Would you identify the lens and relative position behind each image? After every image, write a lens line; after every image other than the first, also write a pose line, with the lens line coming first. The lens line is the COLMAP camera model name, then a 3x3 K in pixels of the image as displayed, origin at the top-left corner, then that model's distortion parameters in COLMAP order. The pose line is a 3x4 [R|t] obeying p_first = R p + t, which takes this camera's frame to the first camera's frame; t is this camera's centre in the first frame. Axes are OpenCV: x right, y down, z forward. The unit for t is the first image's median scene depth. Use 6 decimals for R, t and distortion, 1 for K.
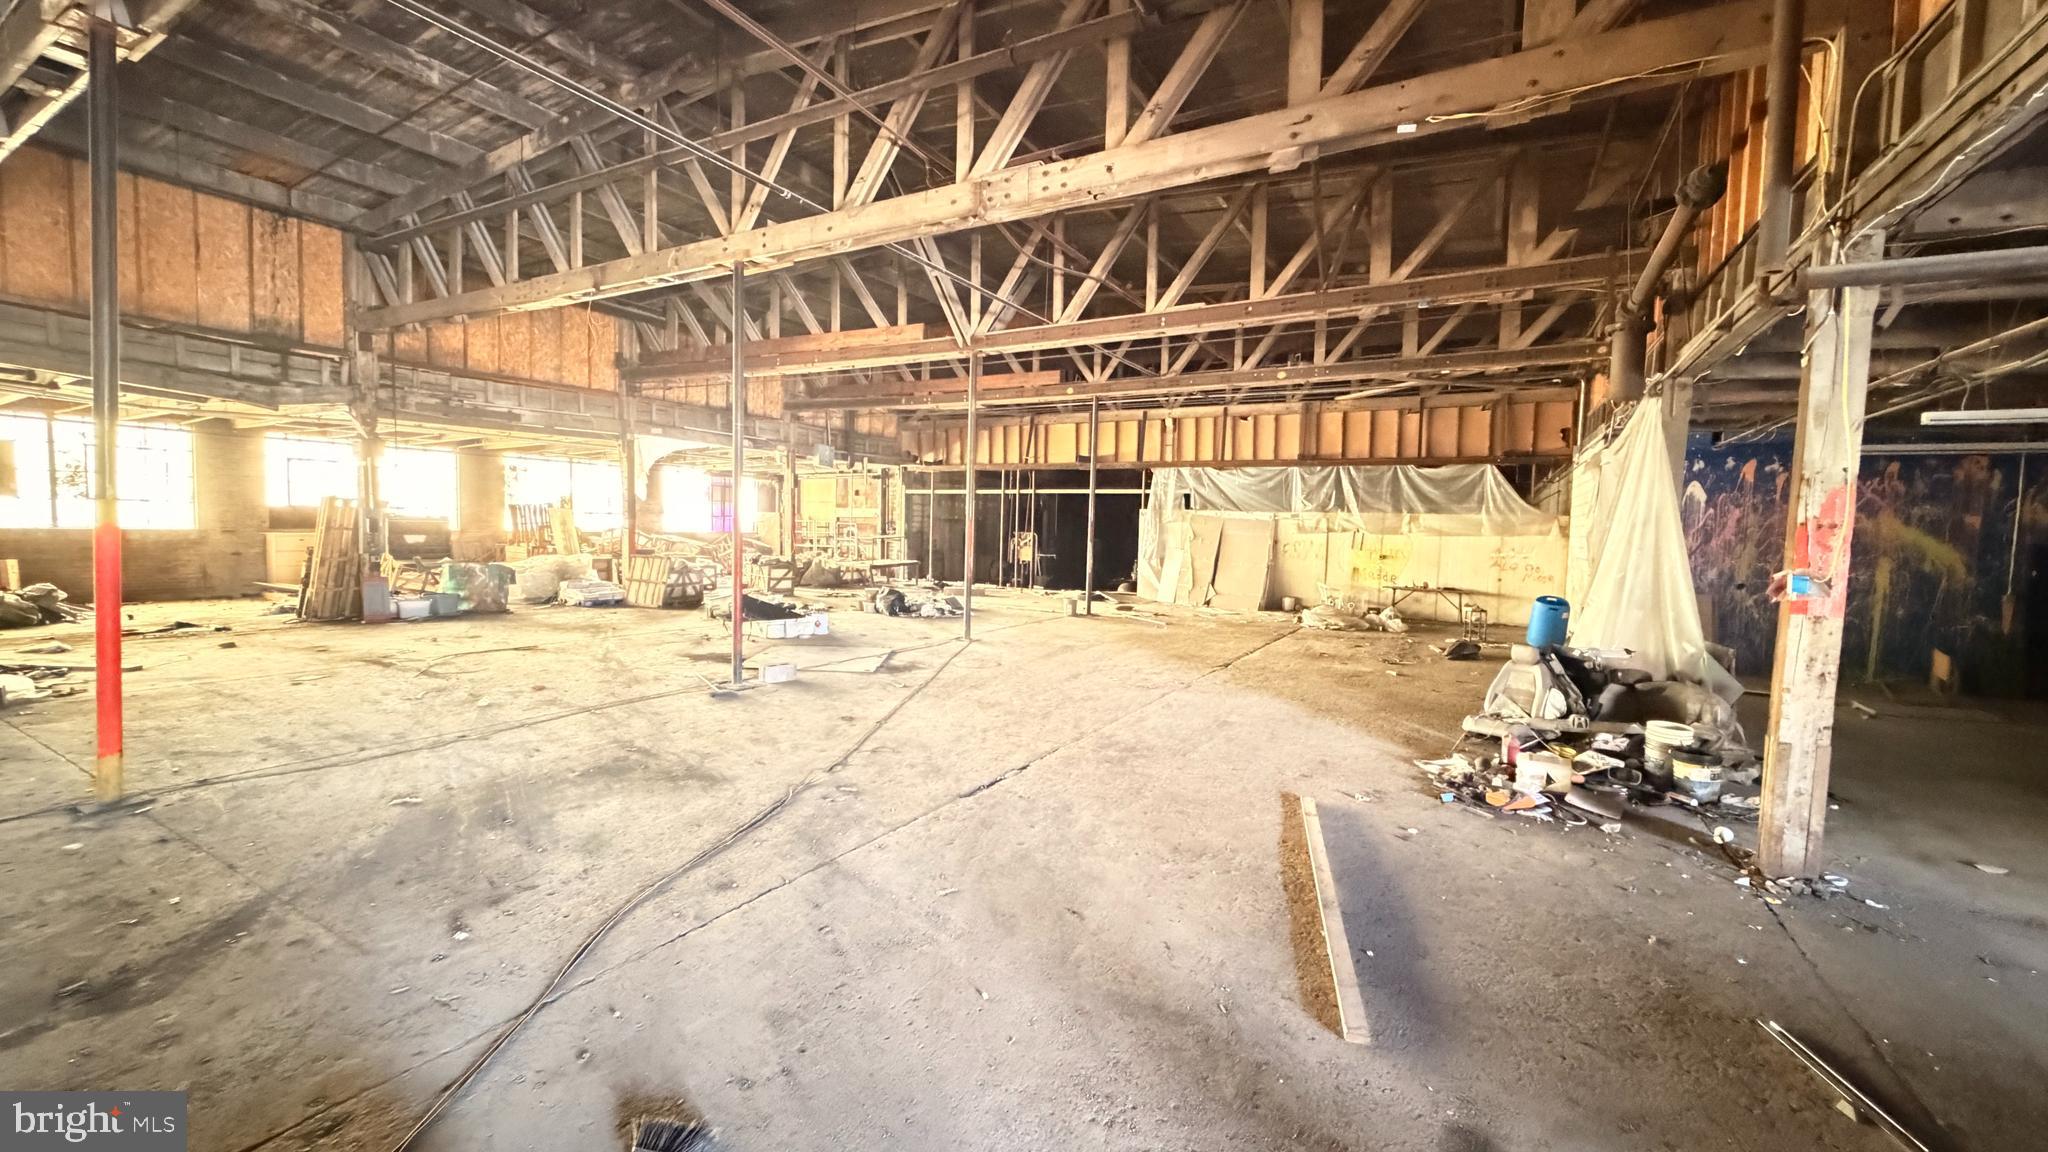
lens RADIAL K [[817.5, 0, 1024.0], [0, 817.5, 576.0], [0, 0, 1]] dist [-0.001068, -0.000457]
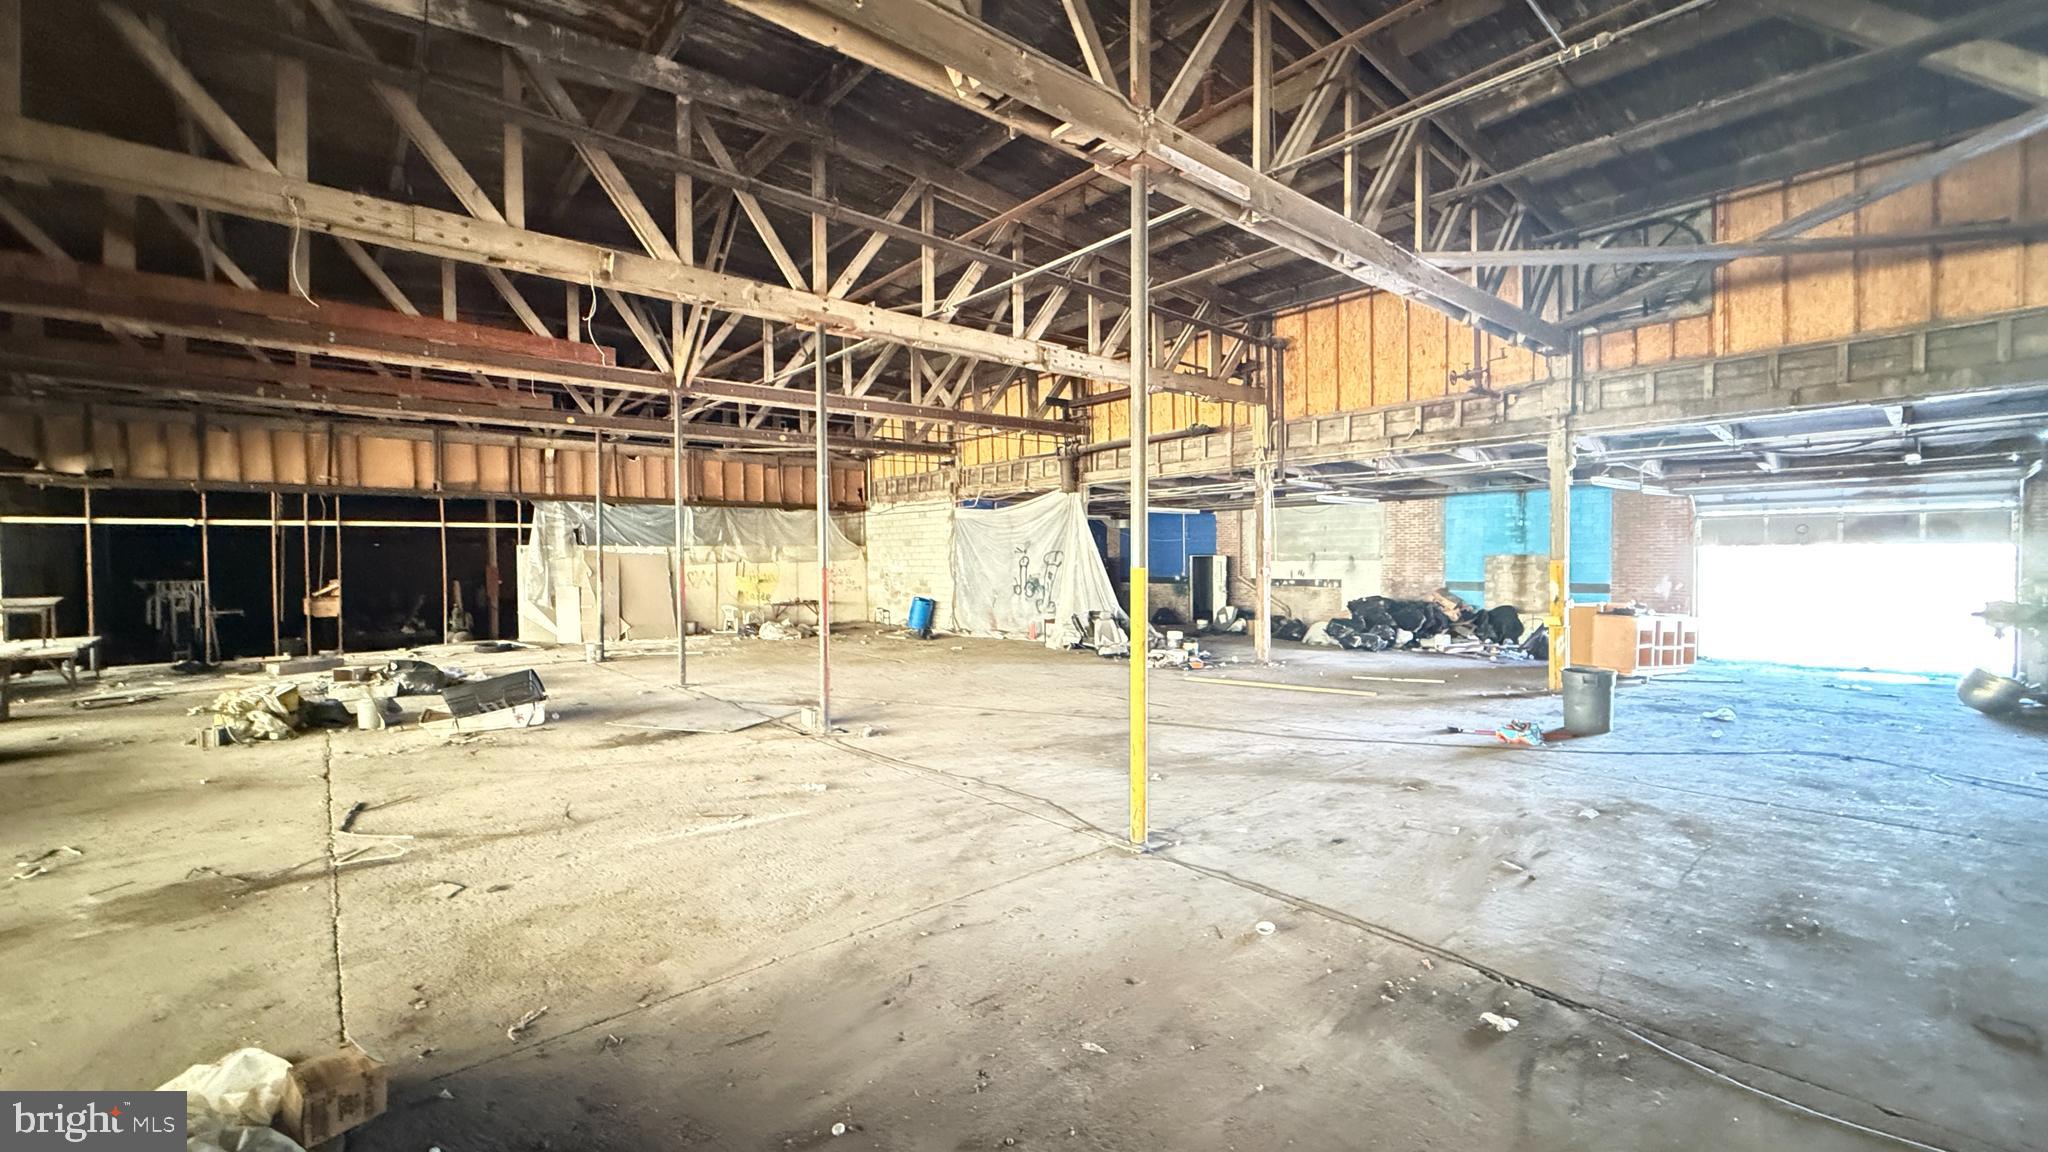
lens RADIAL K [[817.5, 0, 1024.0], [0, 817.5, 576.0], [0, 0, 1]] dist [-0.001068, -0.000457]
pose [[0.323000, -0.051770, 0.944982, -0.582547], [0.077393, 0.996603, 0.028145, -0.033373], [-0.943229, 0.064044, 0.325909, 0.202701]]
